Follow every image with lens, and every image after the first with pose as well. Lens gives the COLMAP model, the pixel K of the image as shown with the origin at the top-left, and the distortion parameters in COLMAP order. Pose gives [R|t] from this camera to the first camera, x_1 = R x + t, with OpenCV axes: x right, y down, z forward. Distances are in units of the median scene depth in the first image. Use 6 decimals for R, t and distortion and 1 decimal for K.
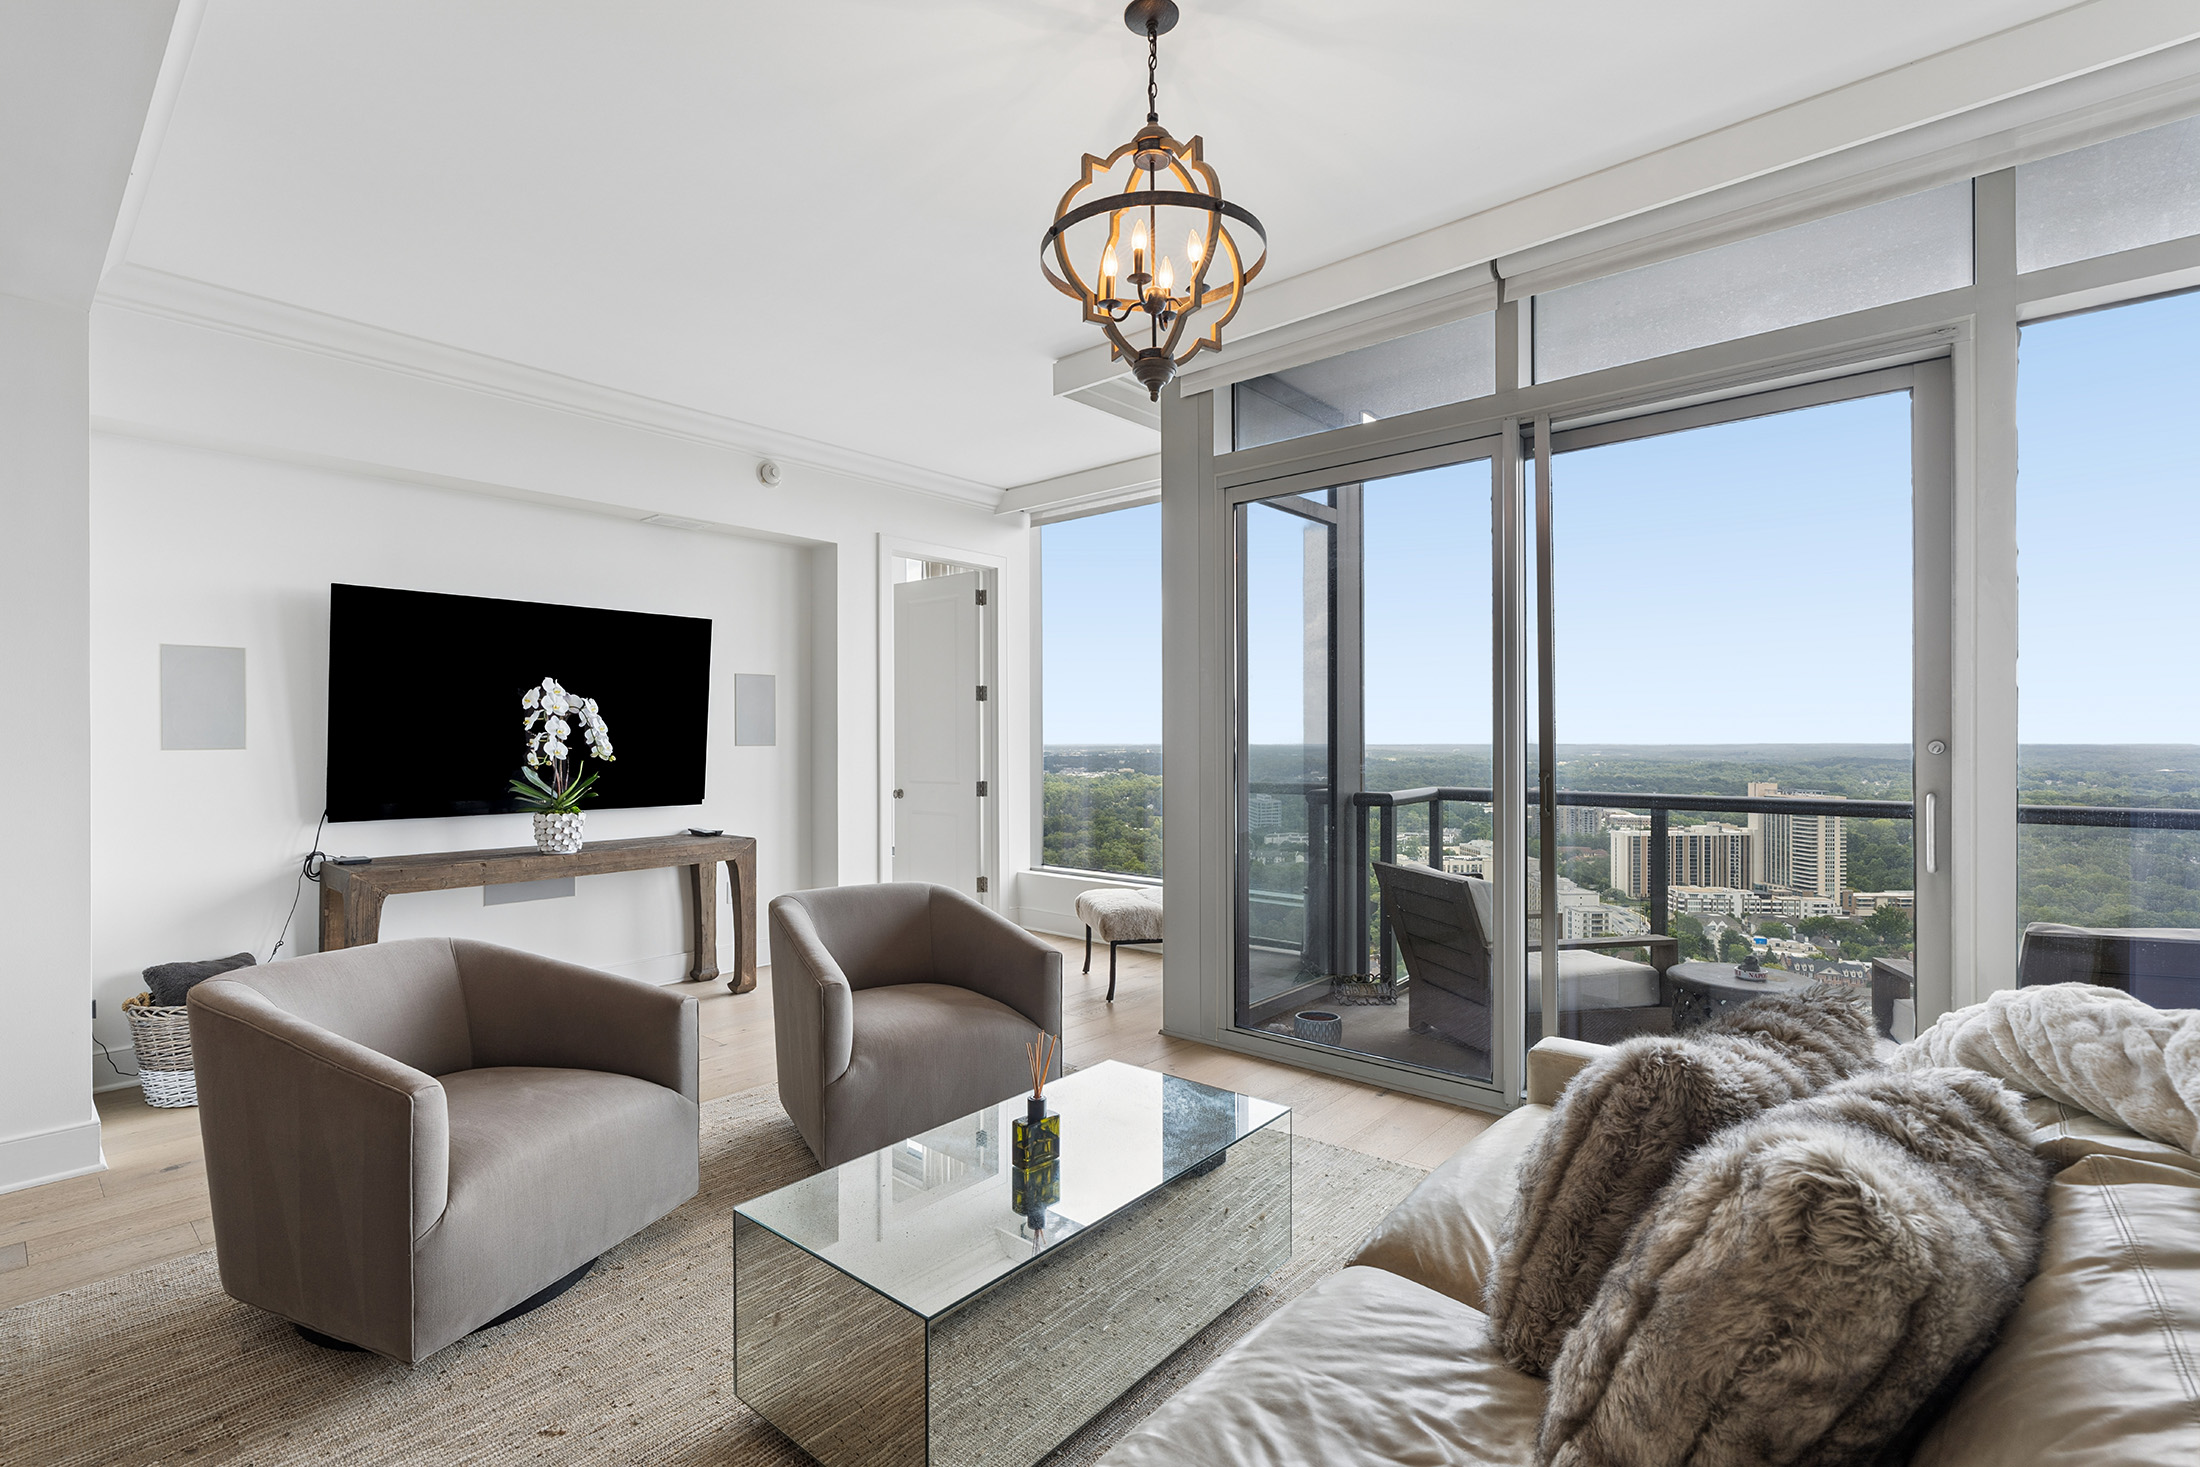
lens RADIAL K [[1005.5, 0, 1113.8], [0, 1005.5, 739.4], [0, 0, 1]] dist [-0.001410, 0.000940]
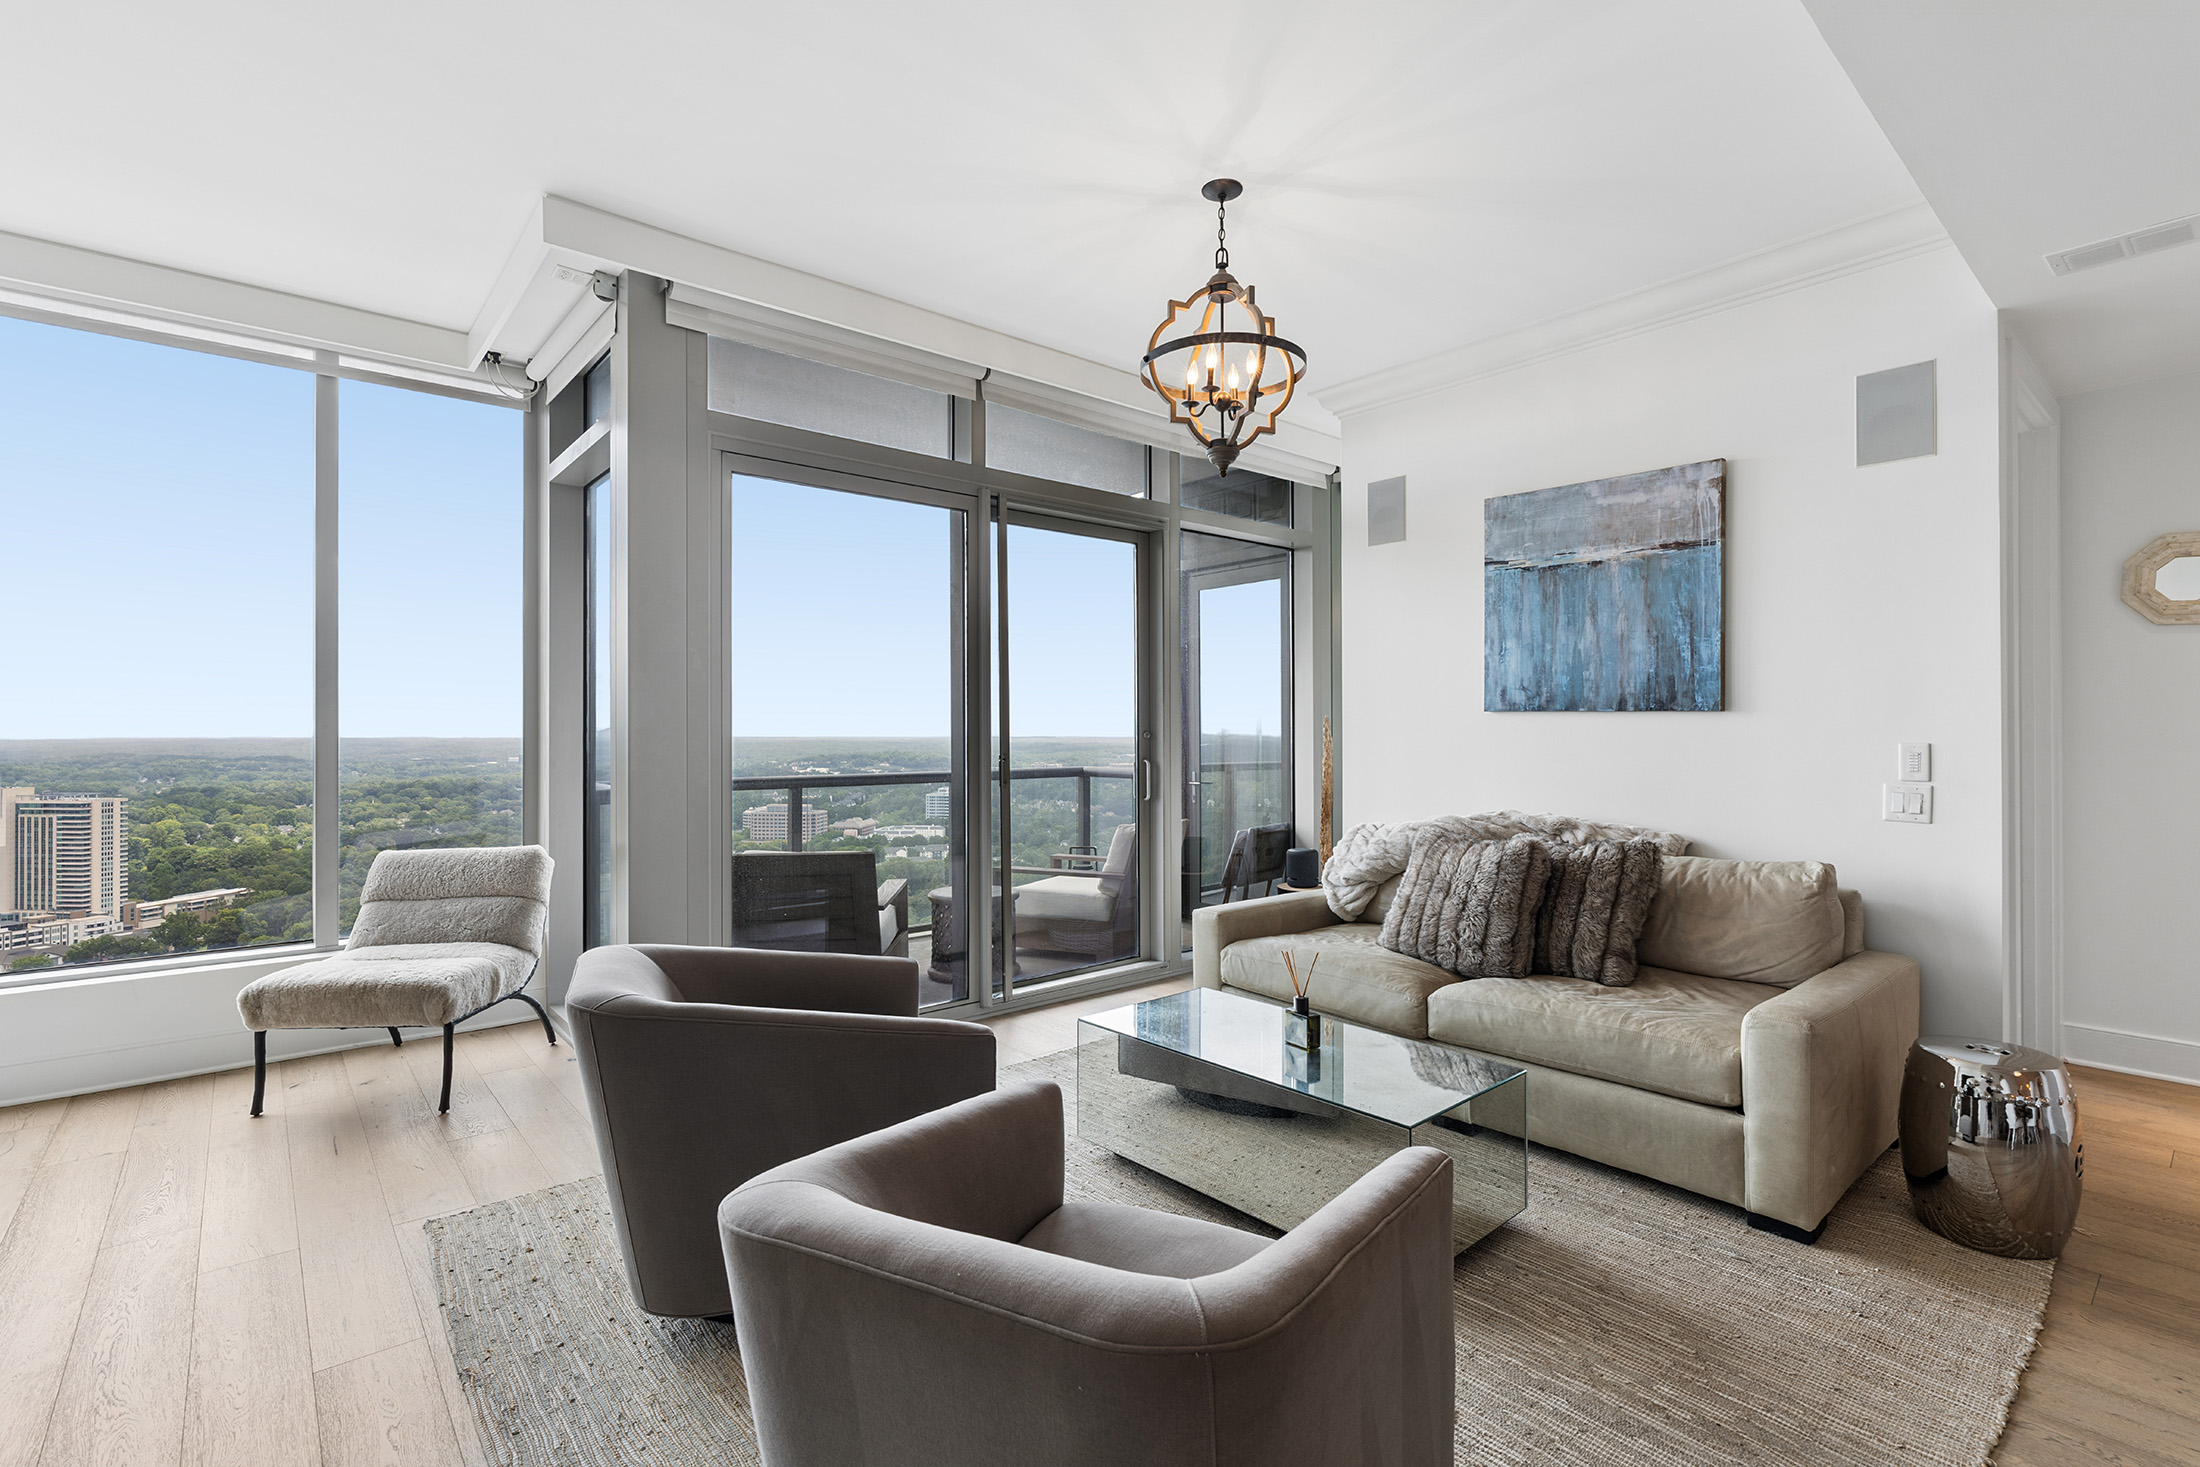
lens RADIAL K [[1005.5, 0, 1094.7], [0, 1005.5, 727.8], [0, 0, 1]] dist [-0.001410, 0.000940]
pose [[0.166634, 0.004534, 0.986008, -0.852329], [0.001366, 0.999987, -0.004829, 0.004060], [-0.986018, 0.002152, 0.166625, 0.611758]]
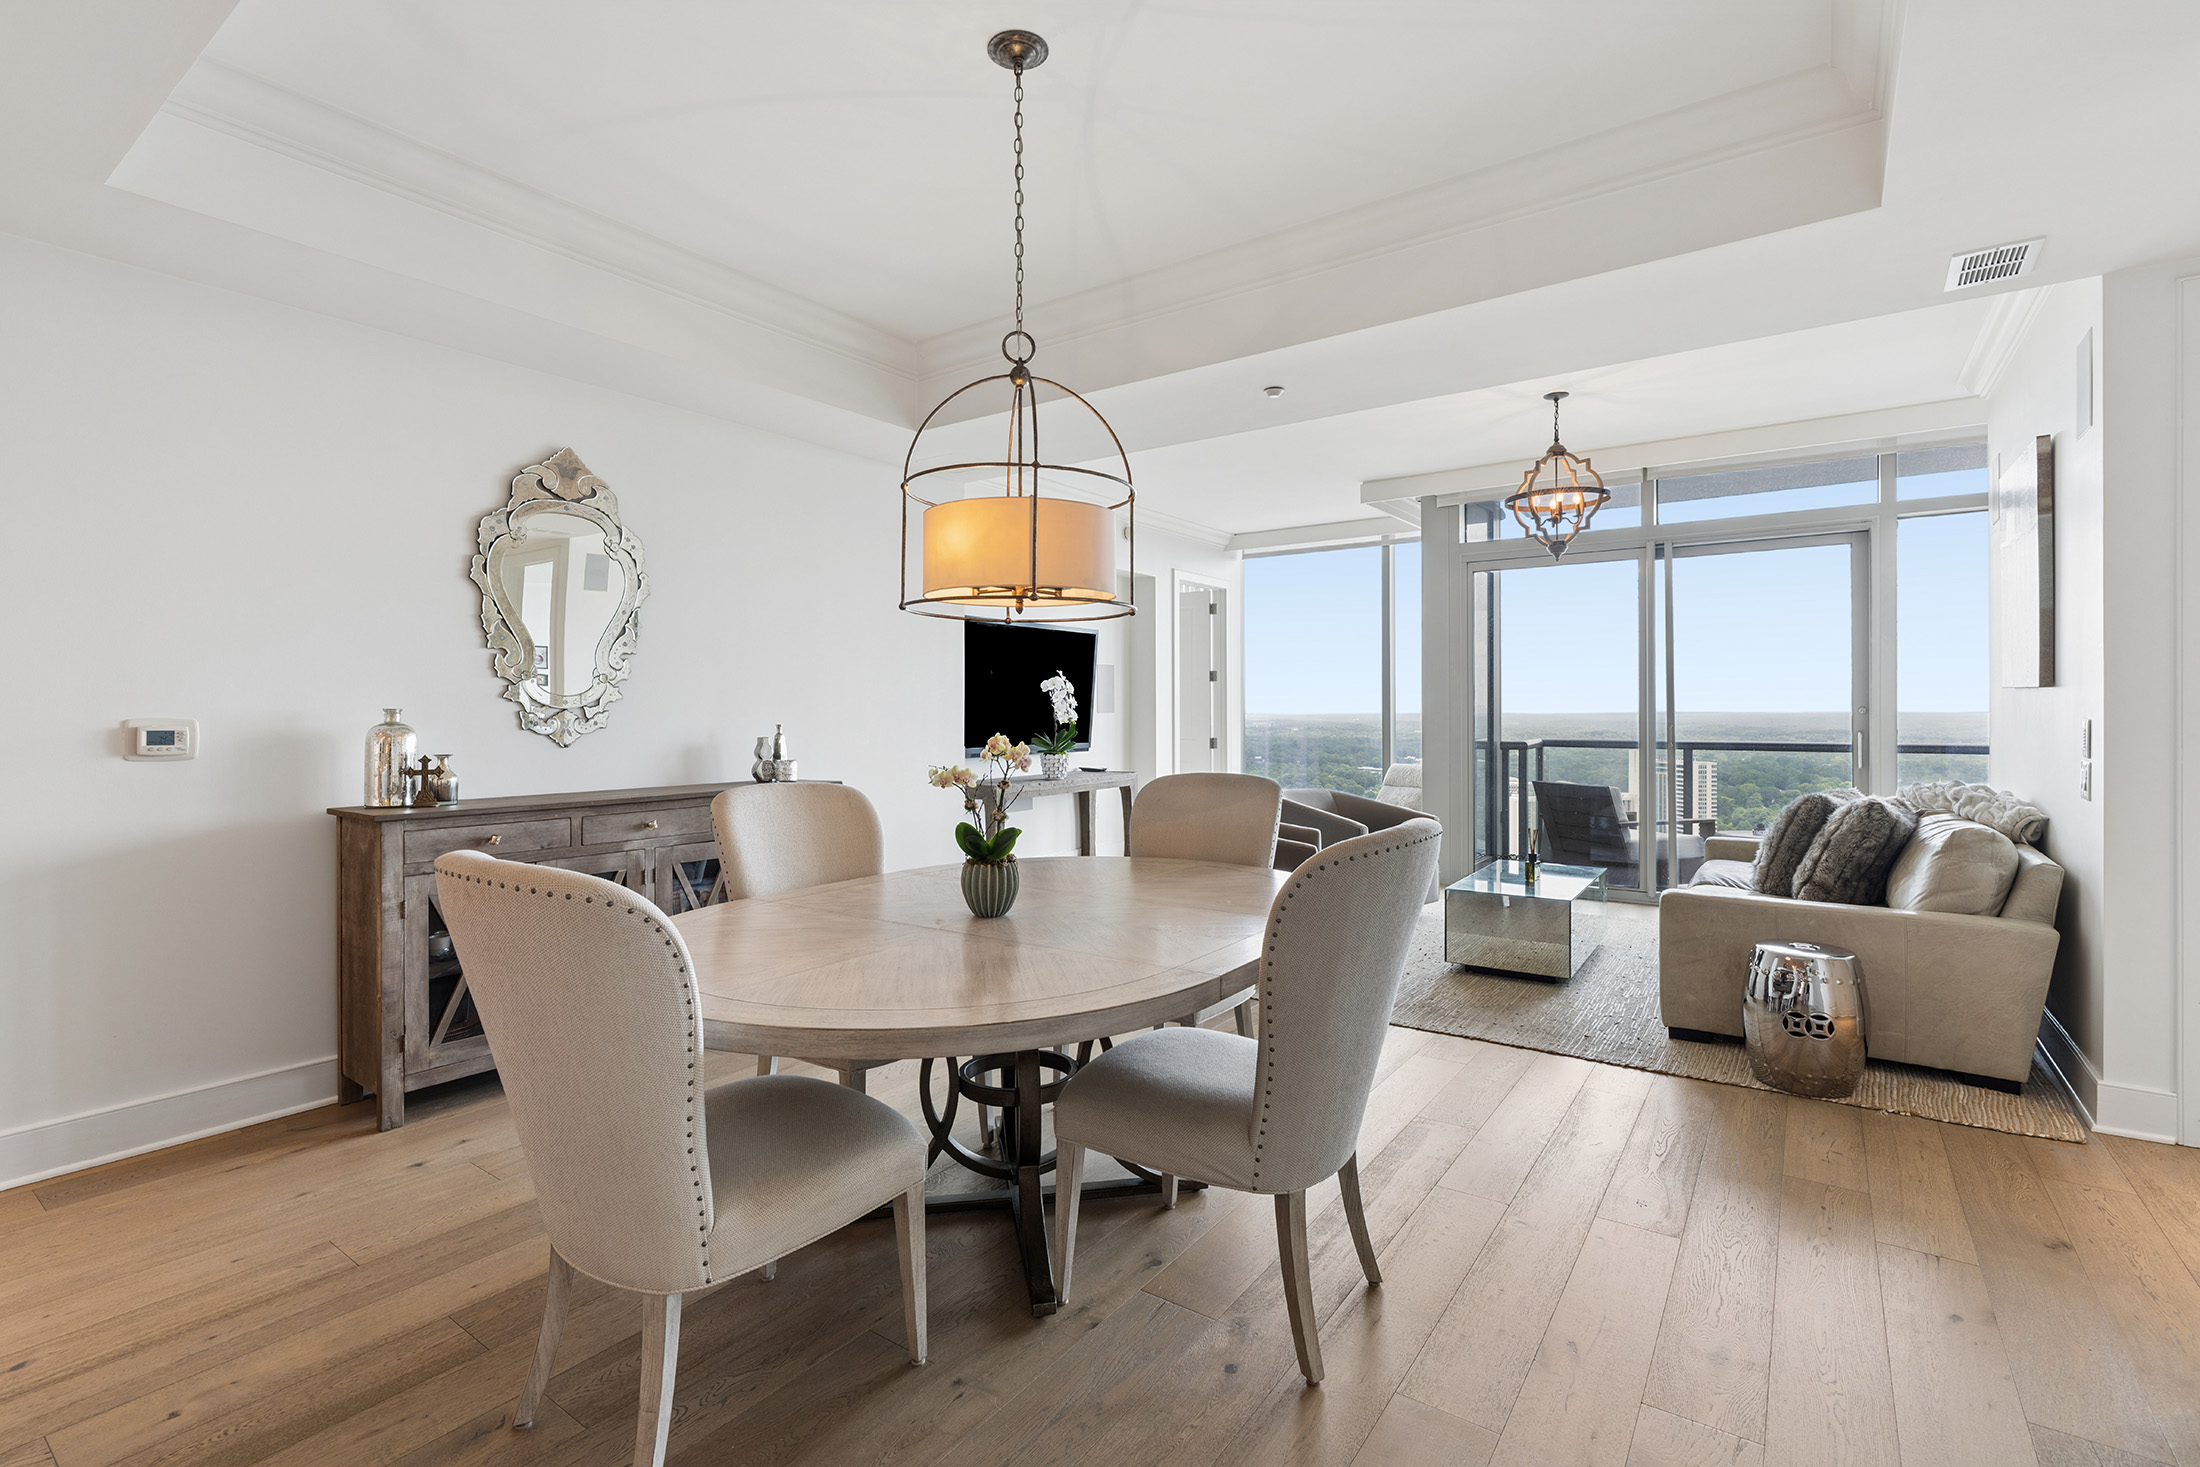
lens RADIAL K [[1005.5, 0, 1101.9], [0, 1005.5, 721.6], [0, 0, 1]] dist [-0.001410, 0.000940]
pose [[0.996384, -0.003894, 0.084878, -0.784341], [0.003005, 0.999939, 0.010590, 0.004623], [-0.084914, -0.010297, 0.996335, -0.801129]]
